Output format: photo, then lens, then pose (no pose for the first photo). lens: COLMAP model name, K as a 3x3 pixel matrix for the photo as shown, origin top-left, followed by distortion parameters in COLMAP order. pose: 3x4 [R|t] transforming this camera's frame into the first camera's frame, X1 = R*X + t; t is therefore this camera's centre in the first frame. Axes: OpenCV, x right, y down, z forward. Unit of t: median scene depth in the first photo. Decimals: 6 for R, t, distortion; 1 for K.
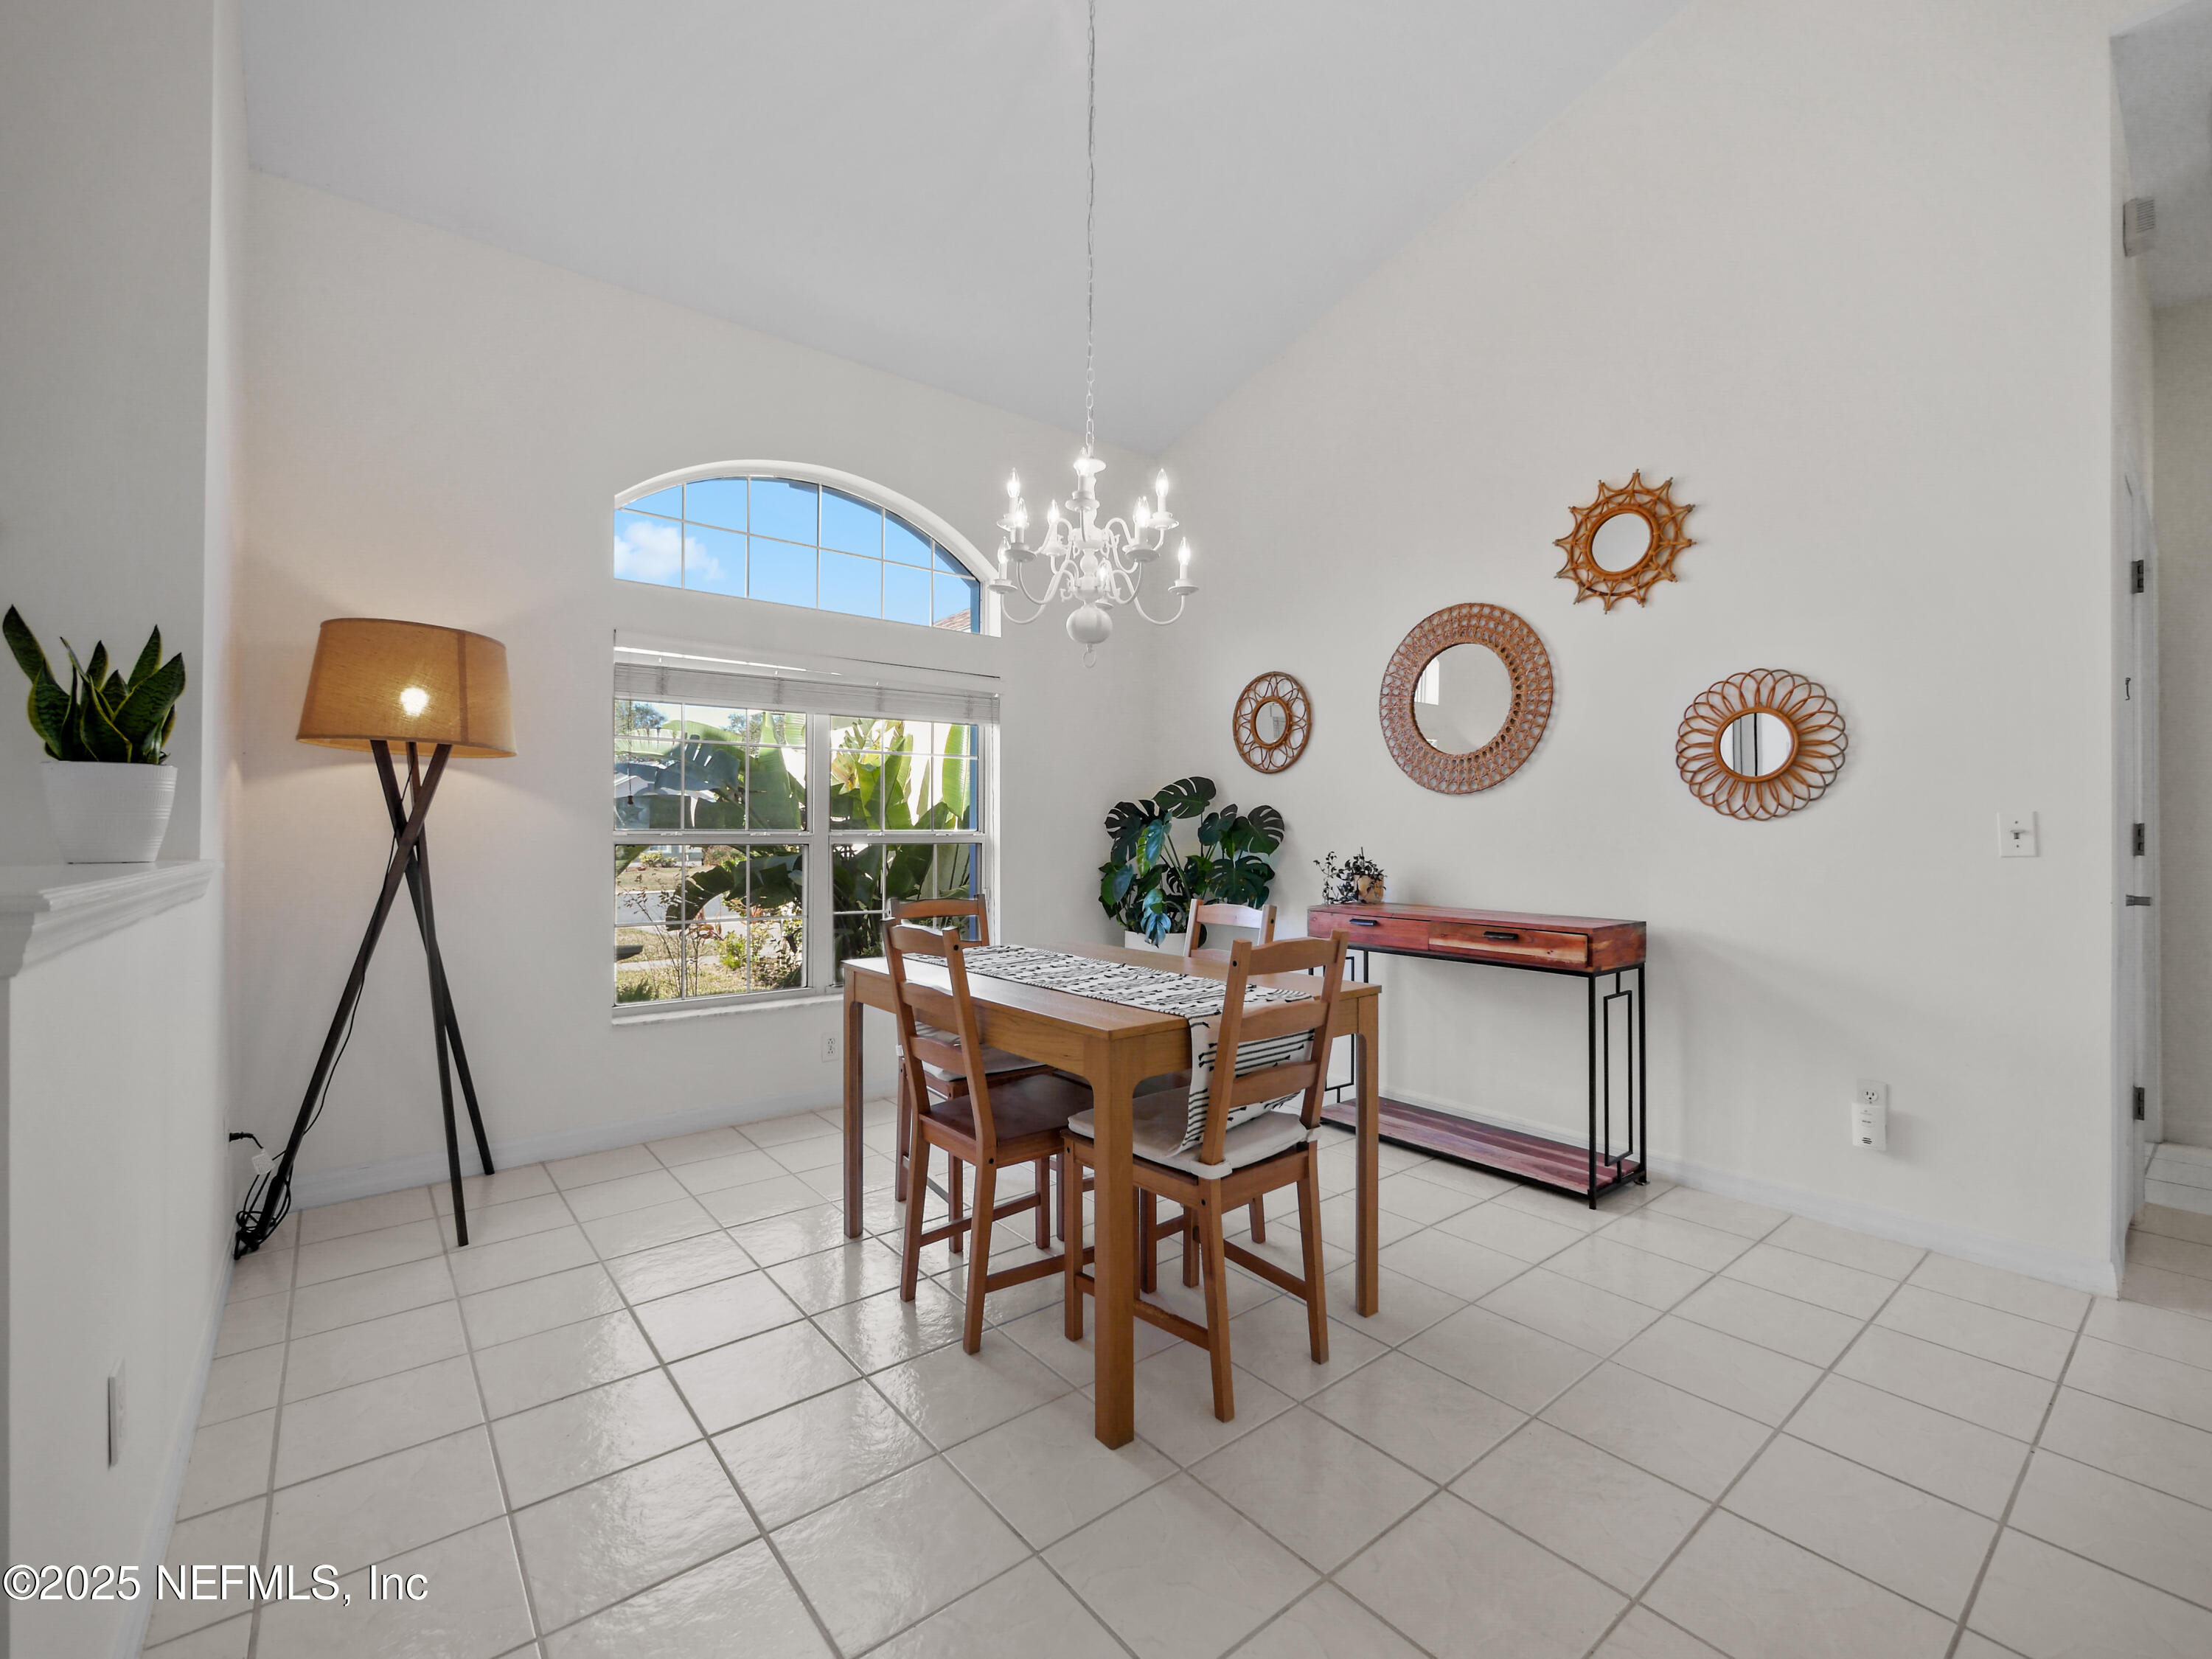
lens RADIAL K [[938.3, 0, 1120.7], [0, 938.3, 828.9], [0, 0, 1]] dist [-0.006611, 0.000471]
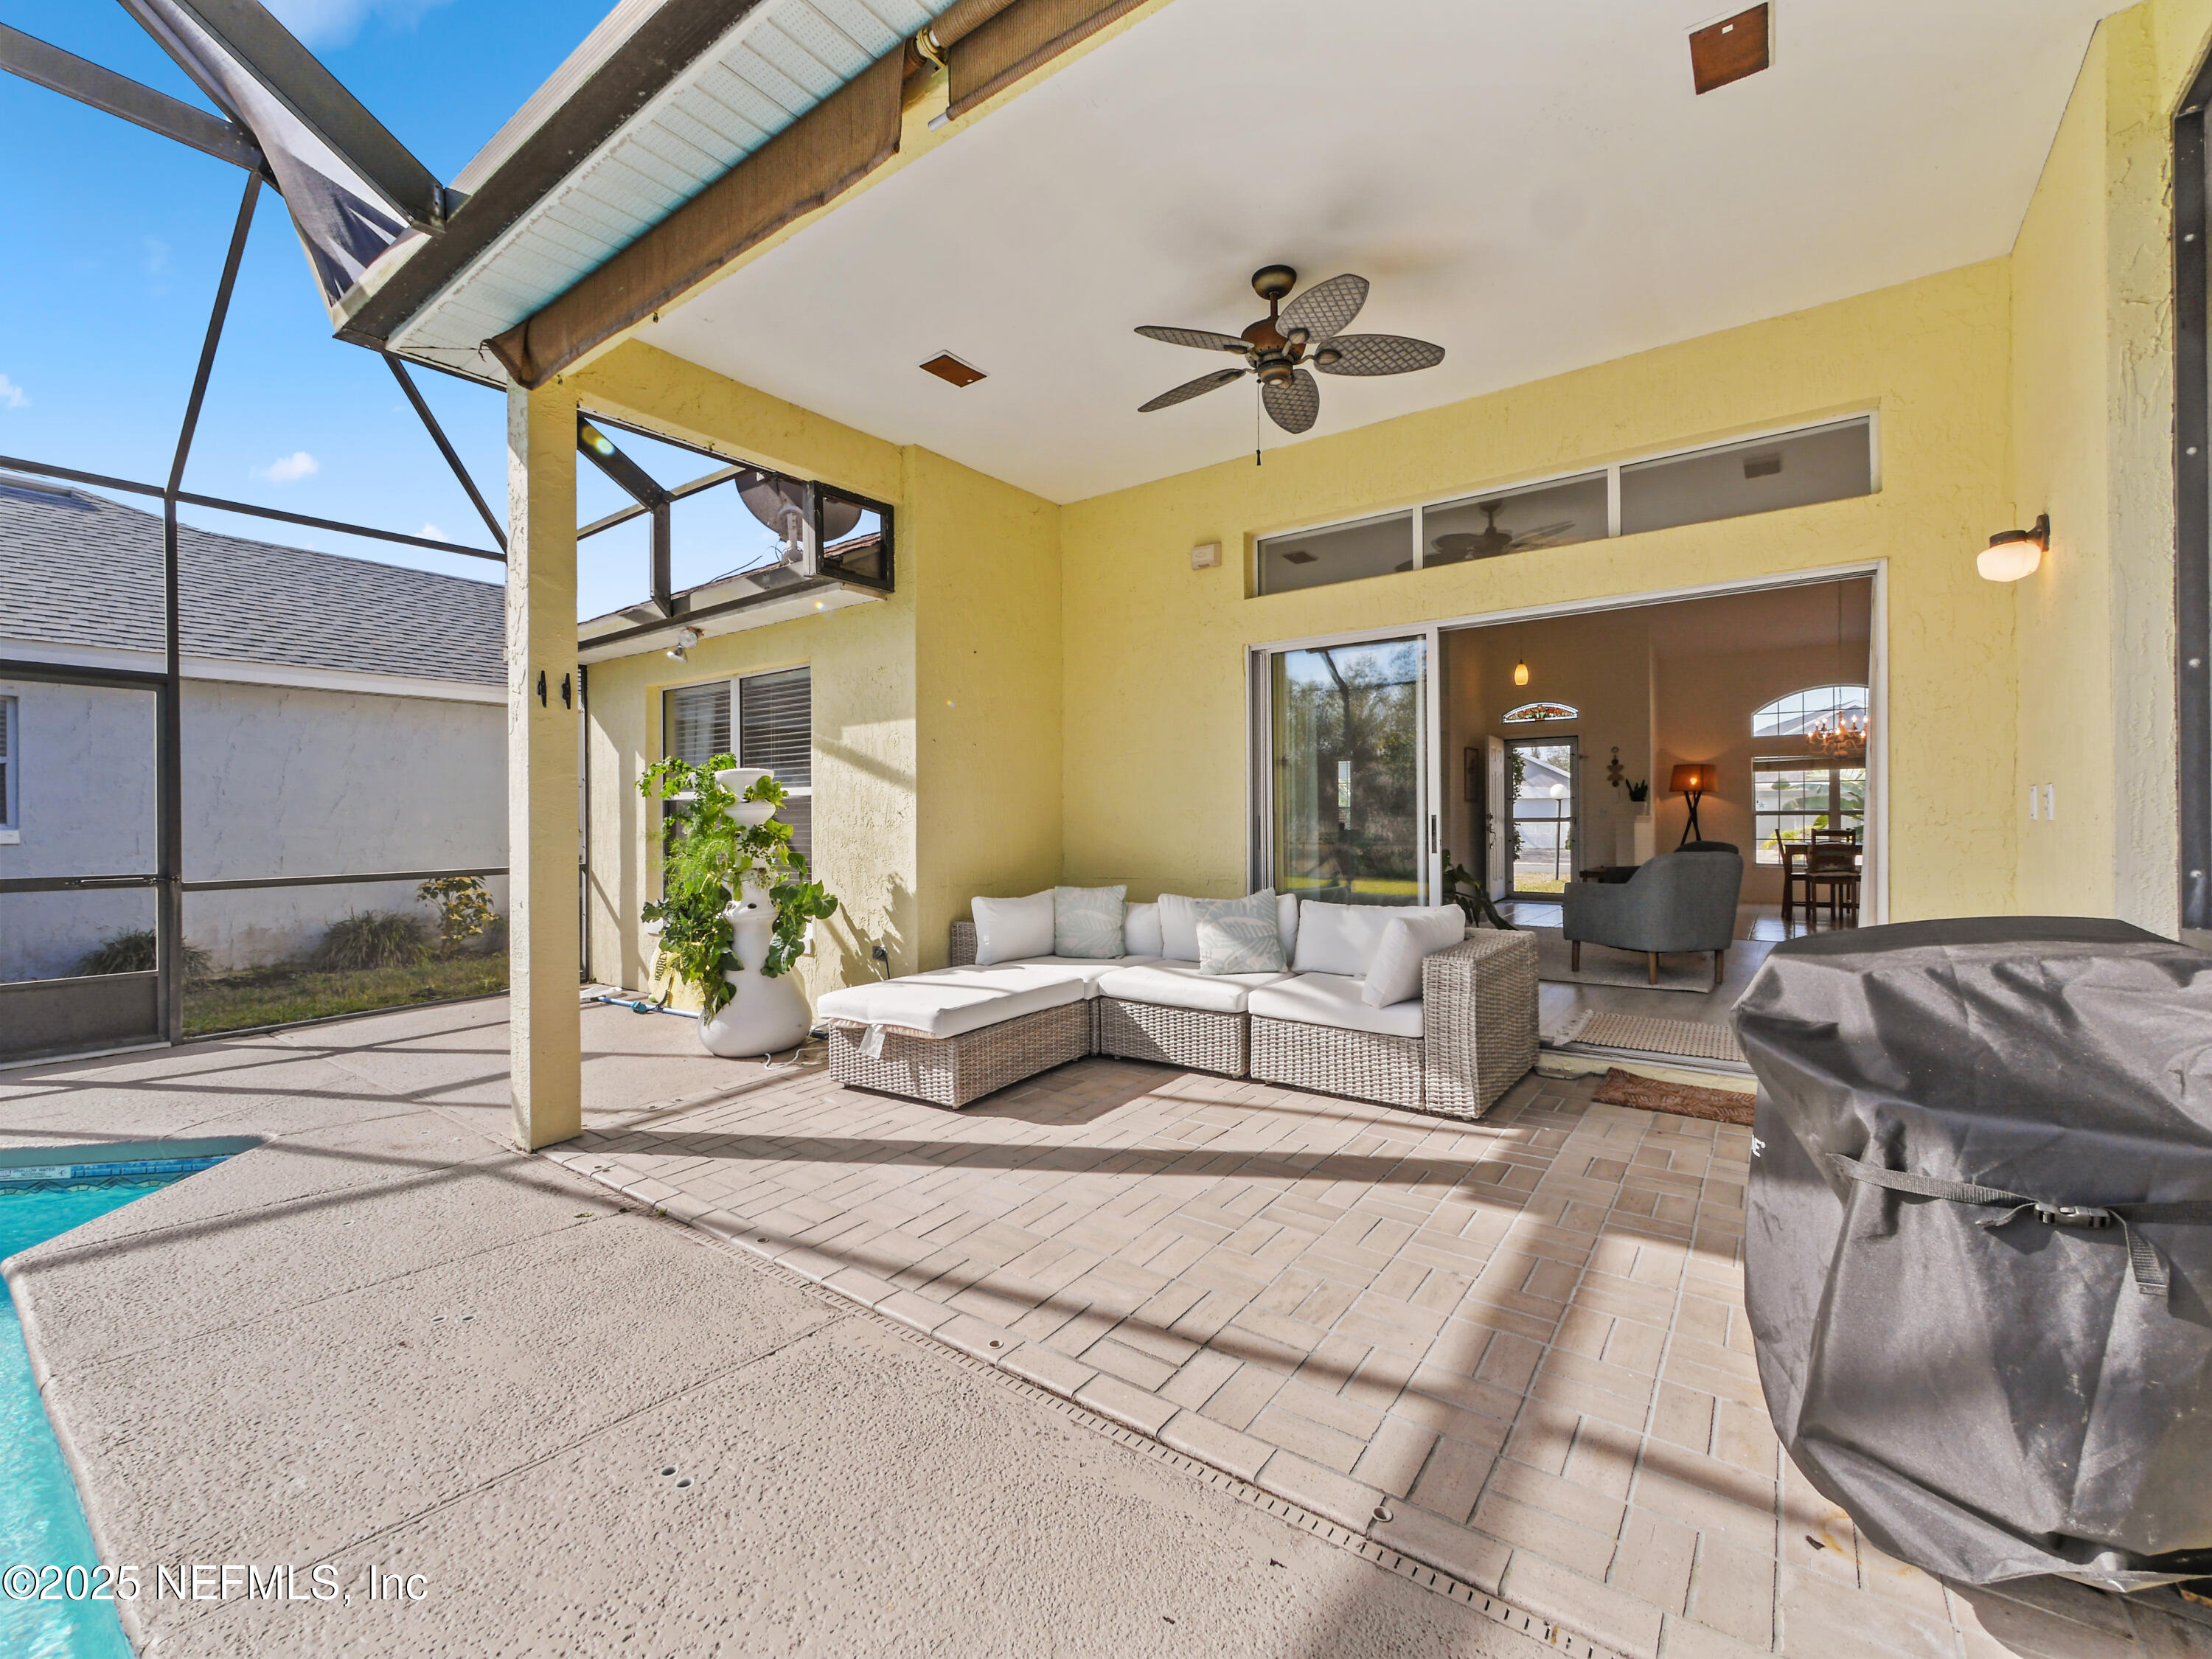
lens RADIAL K [[938.3, 0, 1109.9], [0, 938.3, 817.5], [0, 0, 1]] dist [-0.006611, 0.000471]
pose [[0.255105, -0.006029, -0.966895, 2.822495], [0.012259, 0.999920, -0.003000, 0.014153], [0.966836, -0.011088, 0.255158, -2.797064]]
